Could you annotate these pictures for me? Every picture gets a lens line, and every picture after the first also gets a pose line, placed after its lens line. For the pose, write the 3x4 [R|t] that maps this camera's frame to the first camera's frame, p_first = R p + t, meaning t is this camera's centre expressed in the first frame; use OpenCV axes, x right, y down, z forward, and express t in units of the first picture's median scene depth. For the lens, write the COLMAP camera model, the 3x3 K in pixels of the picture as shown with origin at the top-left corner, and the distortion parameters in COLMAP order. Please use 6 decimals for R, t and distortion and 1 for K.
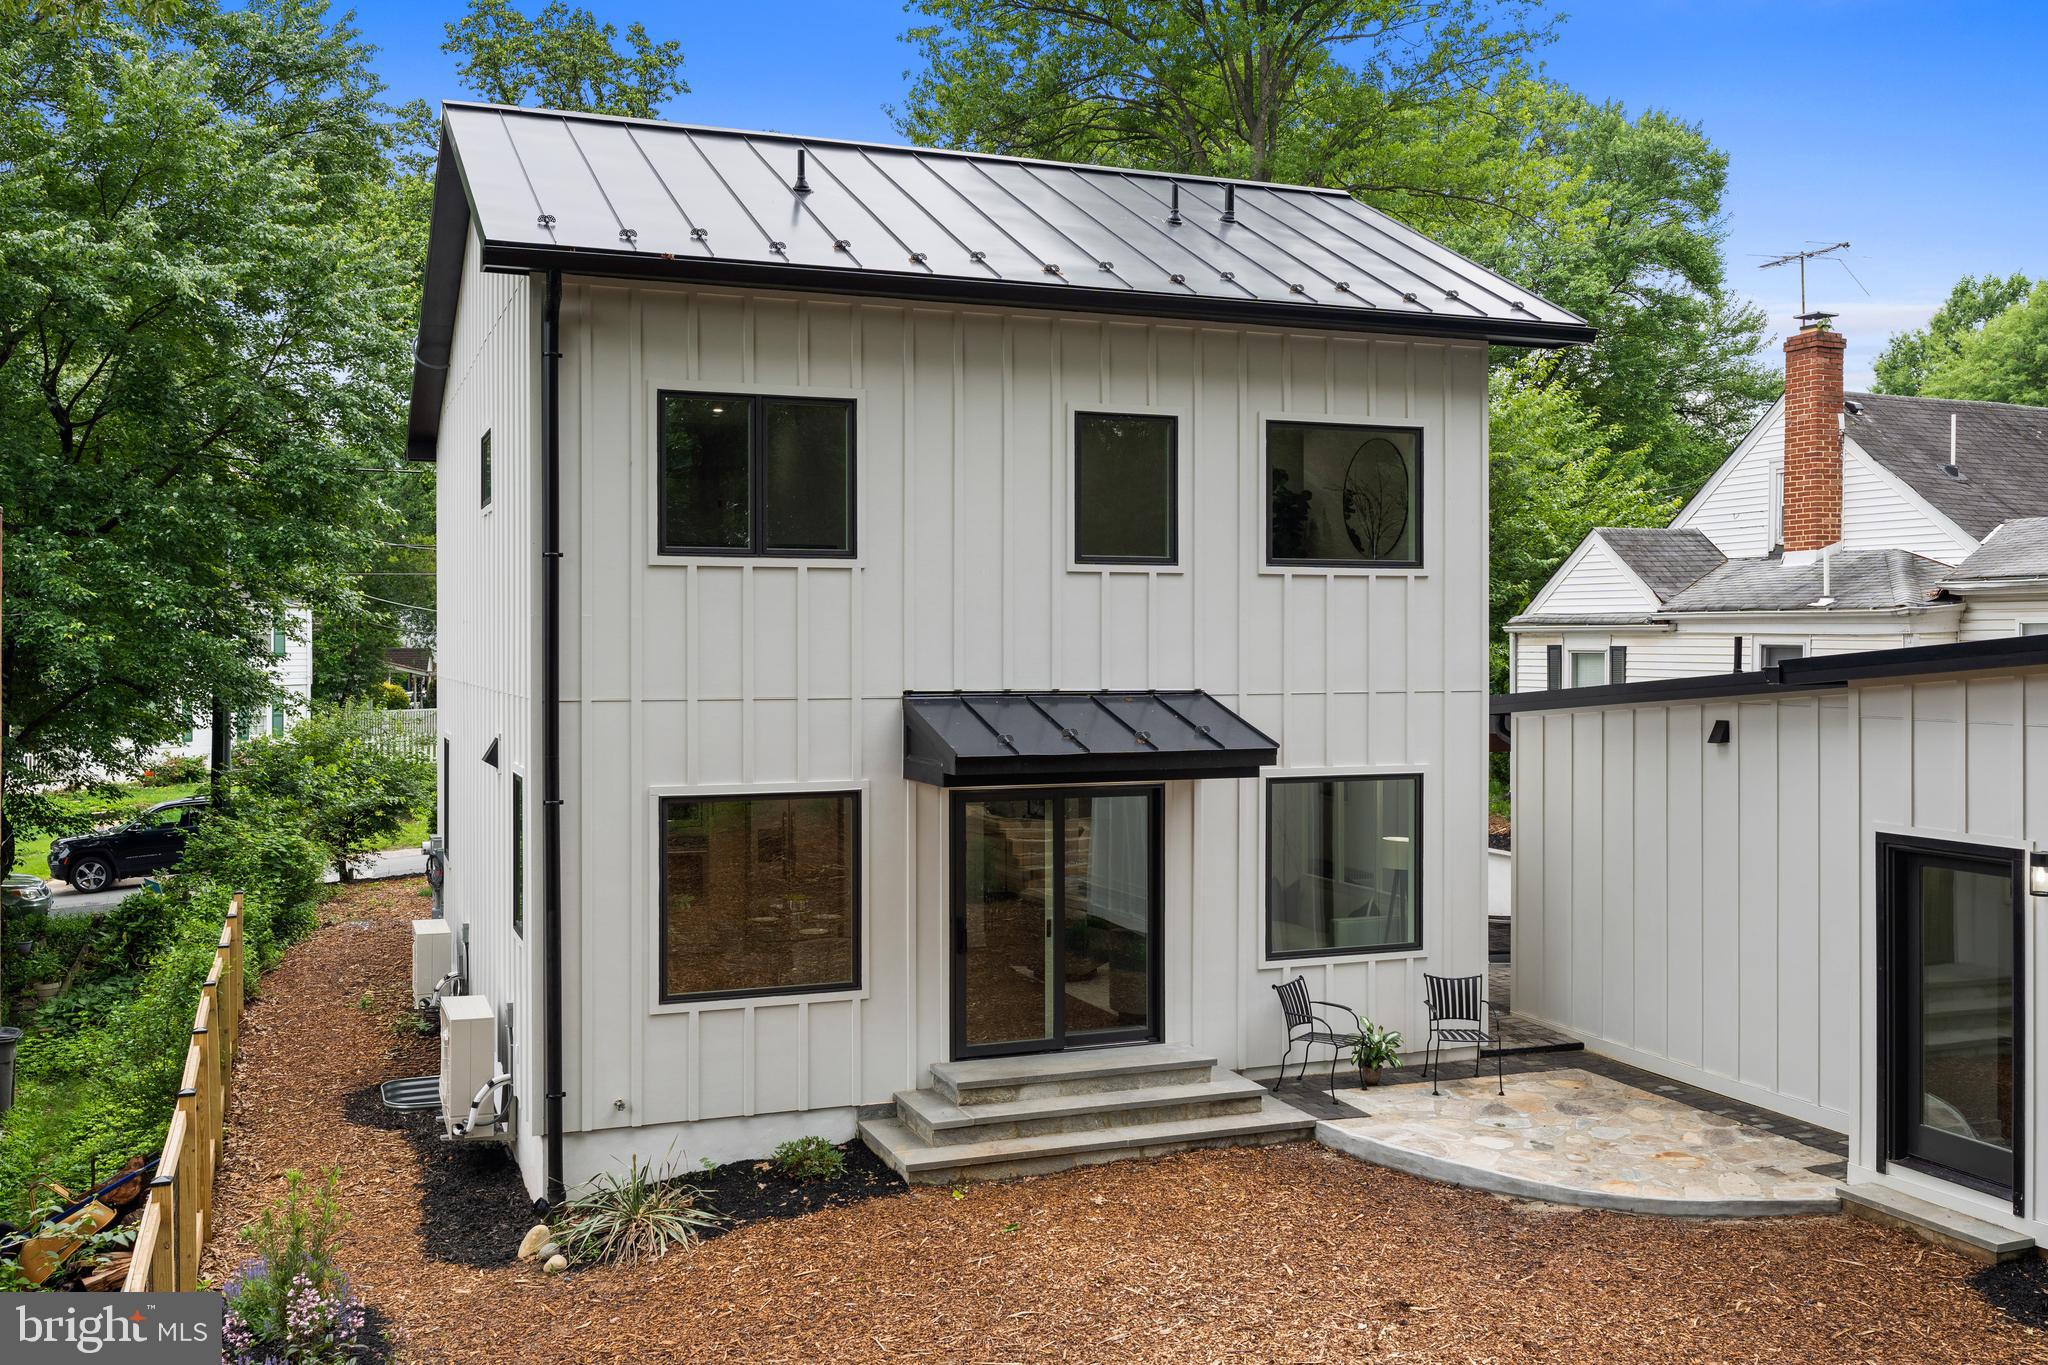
lens RADIAL K [[1983.1, 0, 1176.9], [0, 1983.1, 662.0], [0, 0, 1]] dist [0.004648, 0.000000]
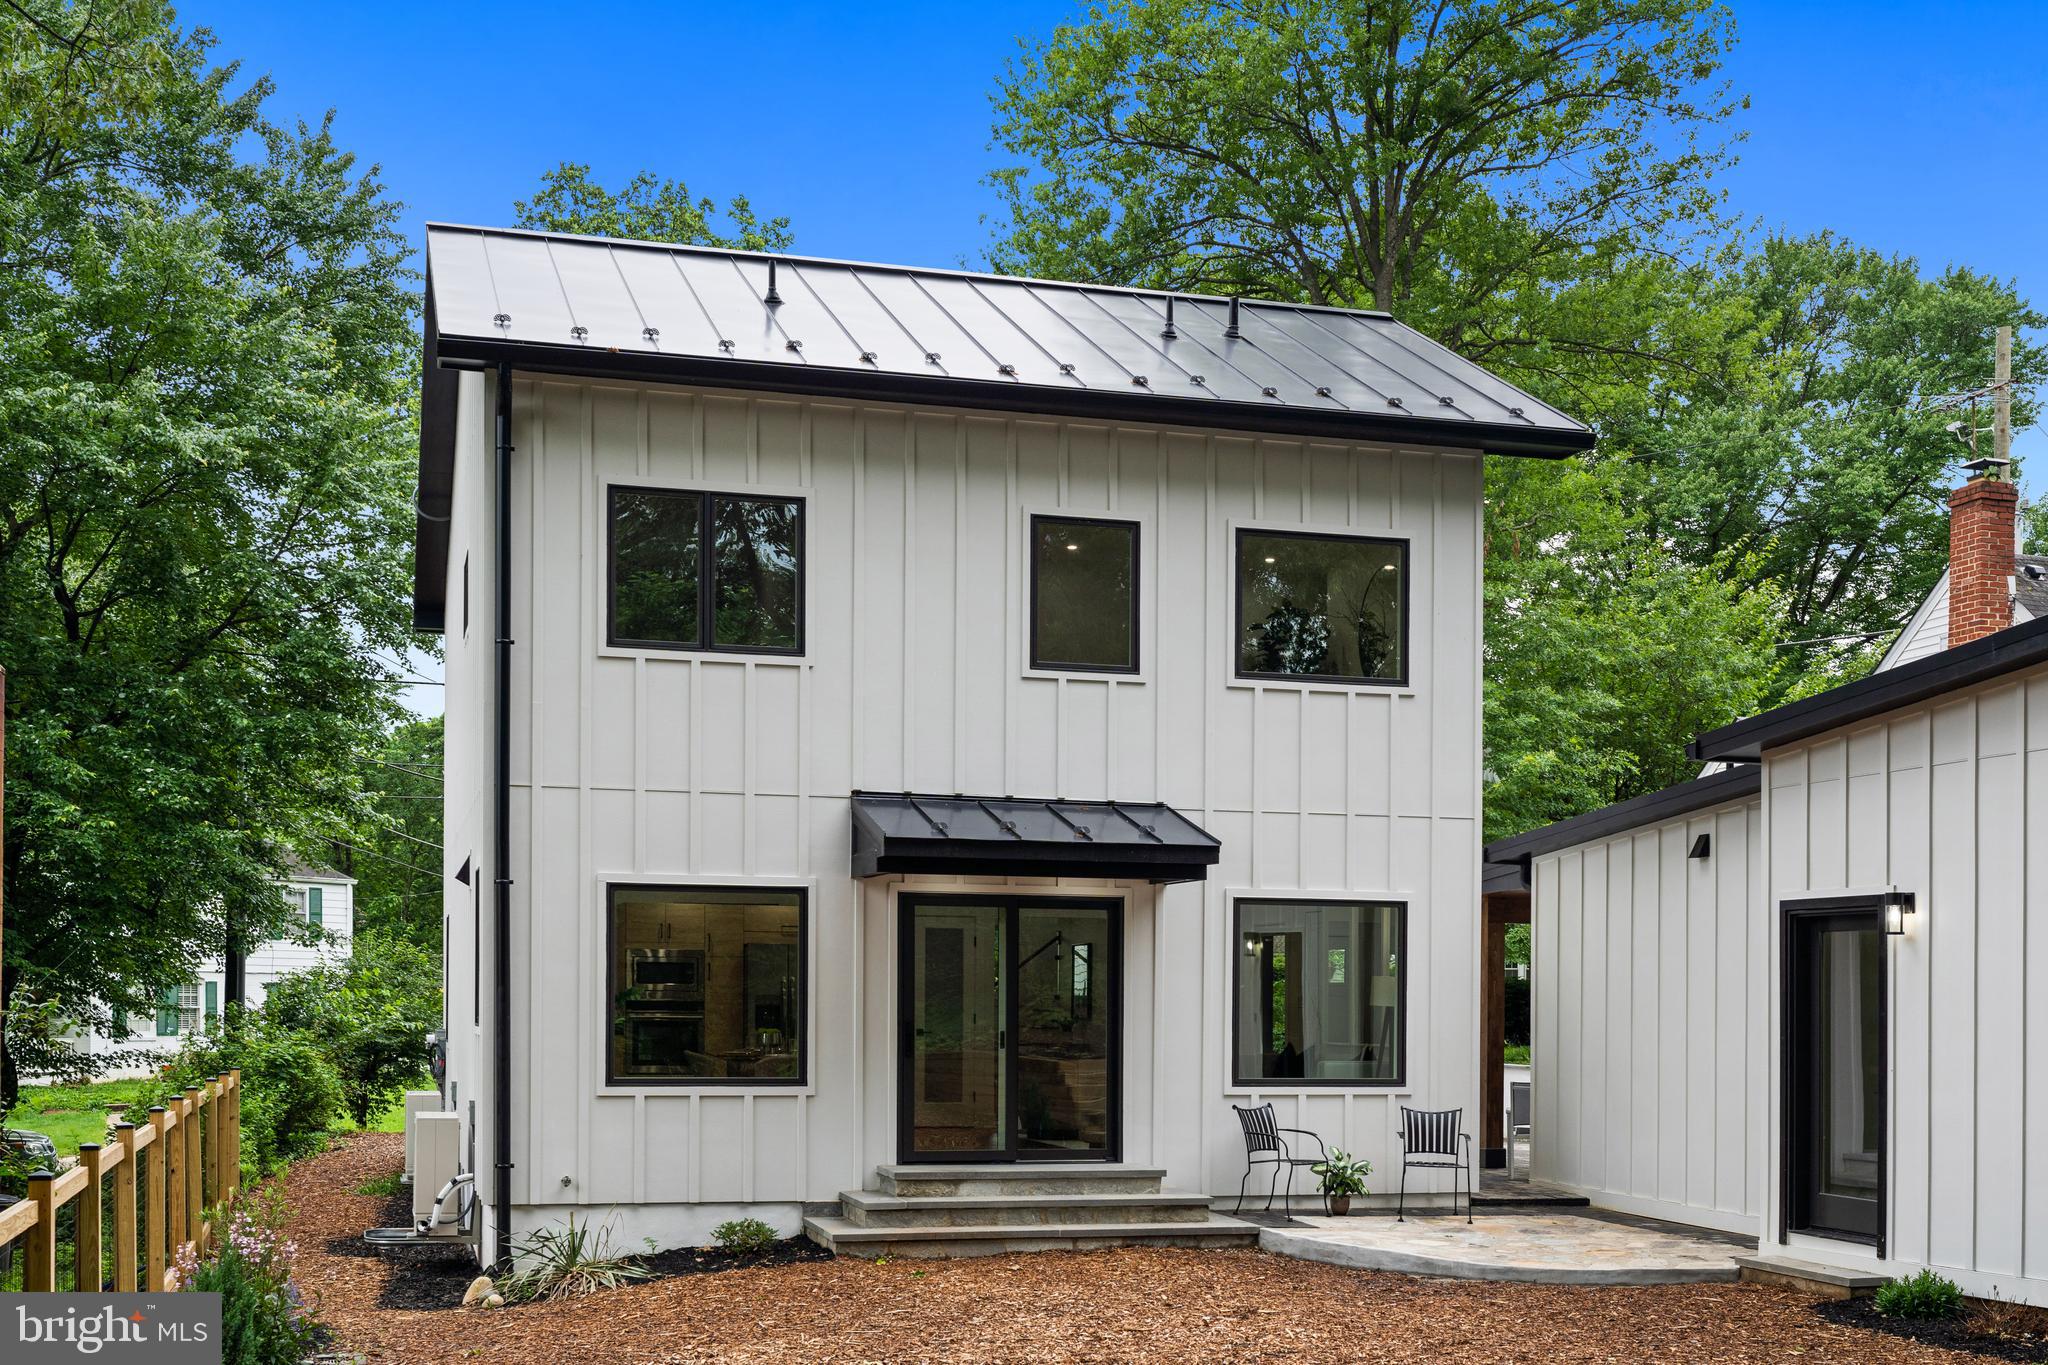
lens RADIAL K [[2412.3, 0, 1126.2], [0, 2412.3, 978.9], [0, 0, 1]] dist [0.007657, 0.000000]
pose [[0.994874, 0.009865, -0.100638, 0.115750], [-0.009039, 0.999922, 0.008665, 0.091615], [0.100716, -0.007711, 0.994885, -0.187051]]
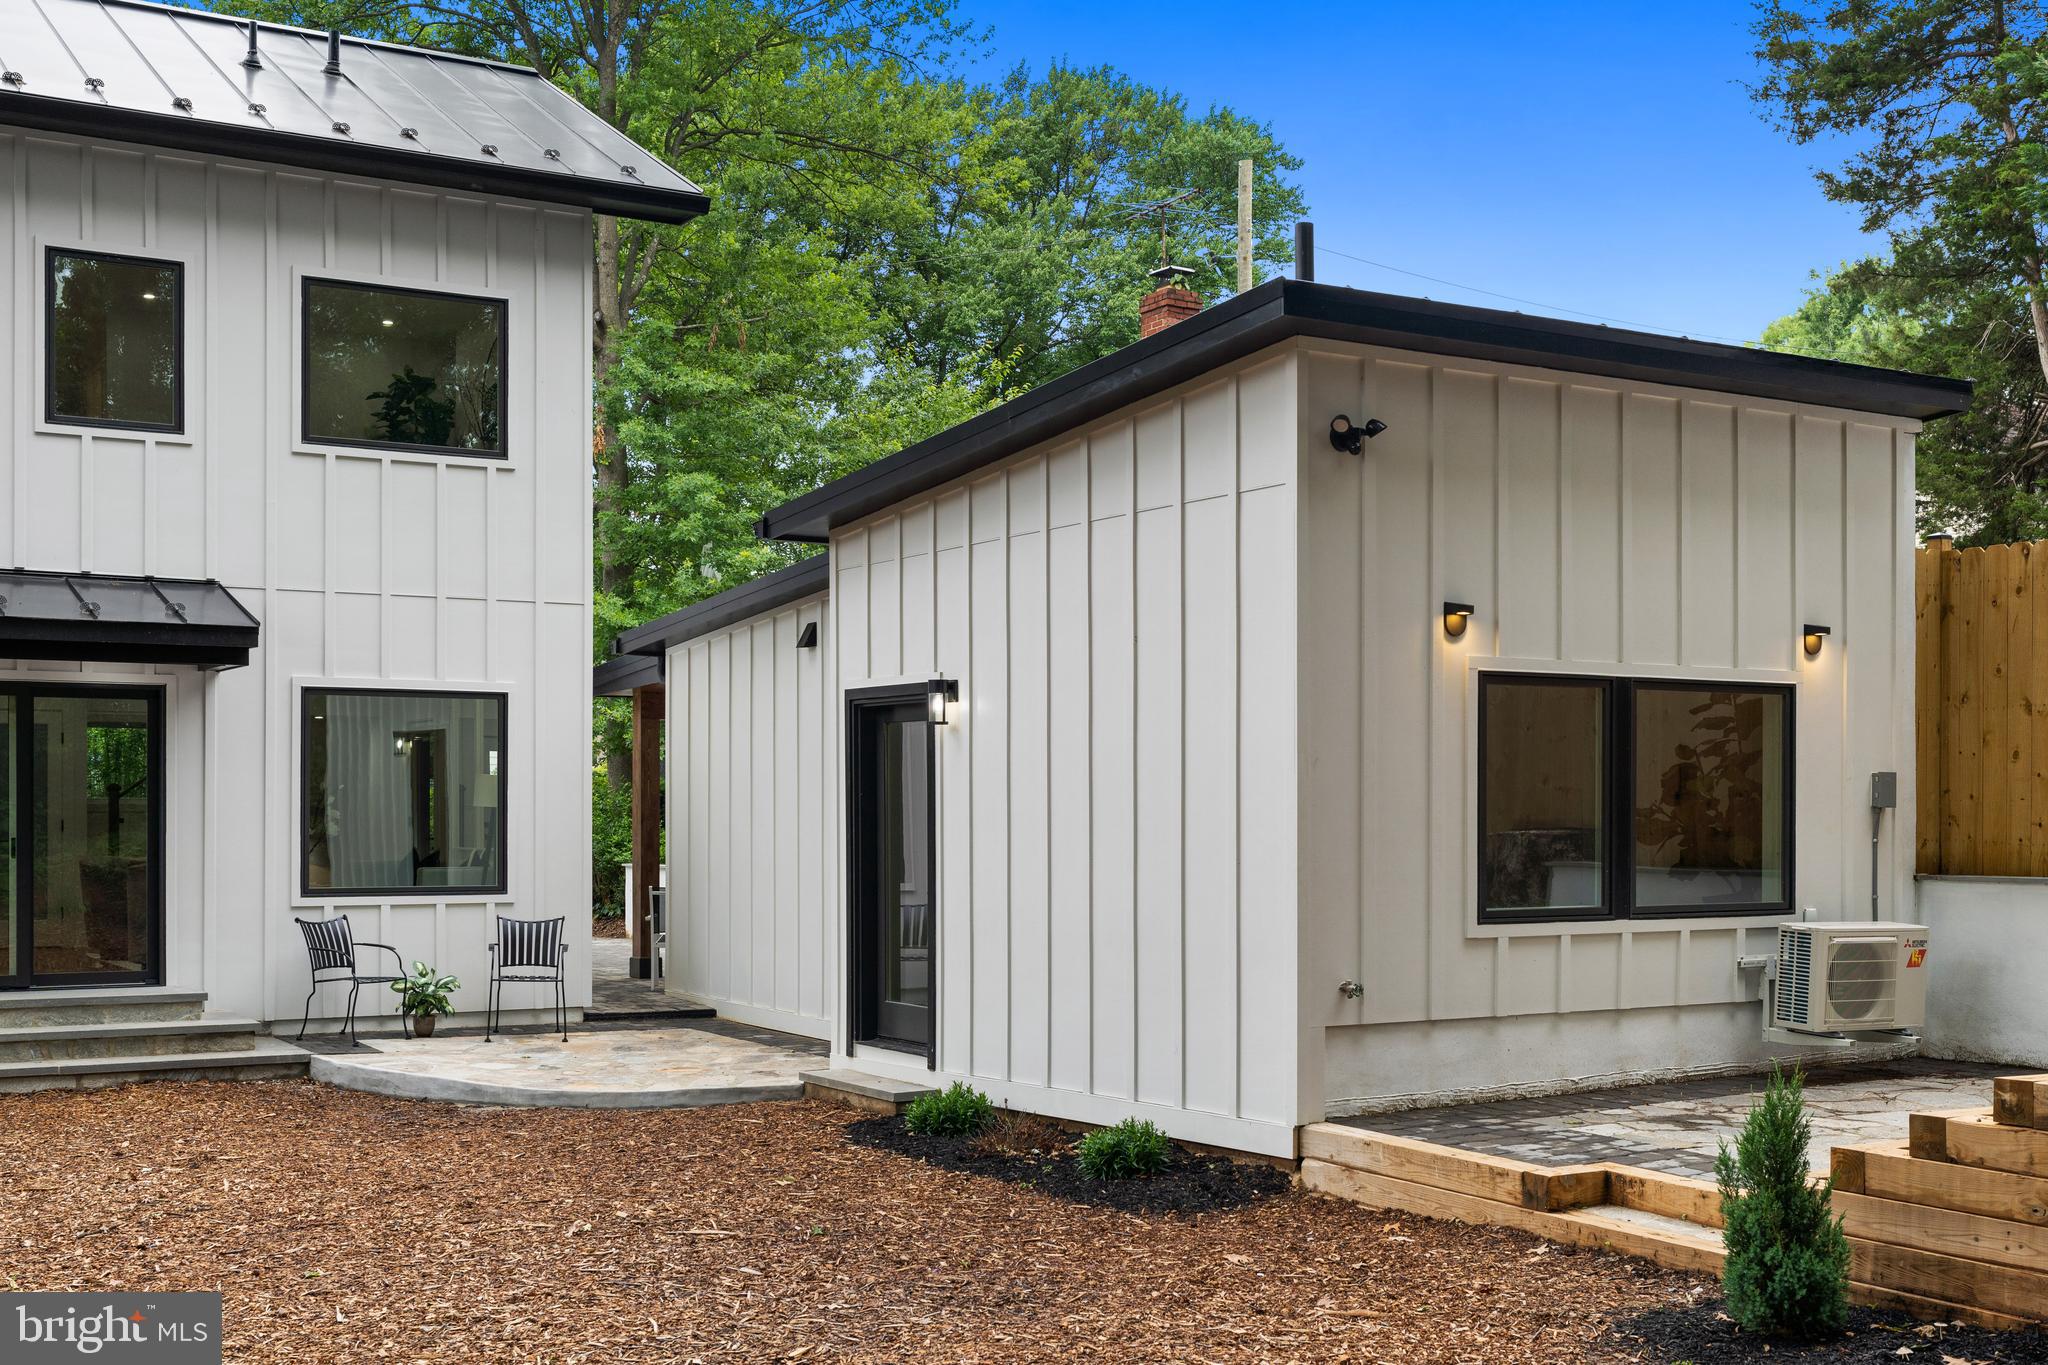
lens RADIAL K [[2412.3, 0, 1076.4], [0, 2412.3, 761.2], [0, 0, 1]] dist [0.007657, 0.000000]
pose [[0.986240, 0.007502, 0.165148, 0.213093], [-0.007106, 0.999970, -0.002990, 0.095131], [-0.165166, 0.001775, 0.986264, -0.107388]]
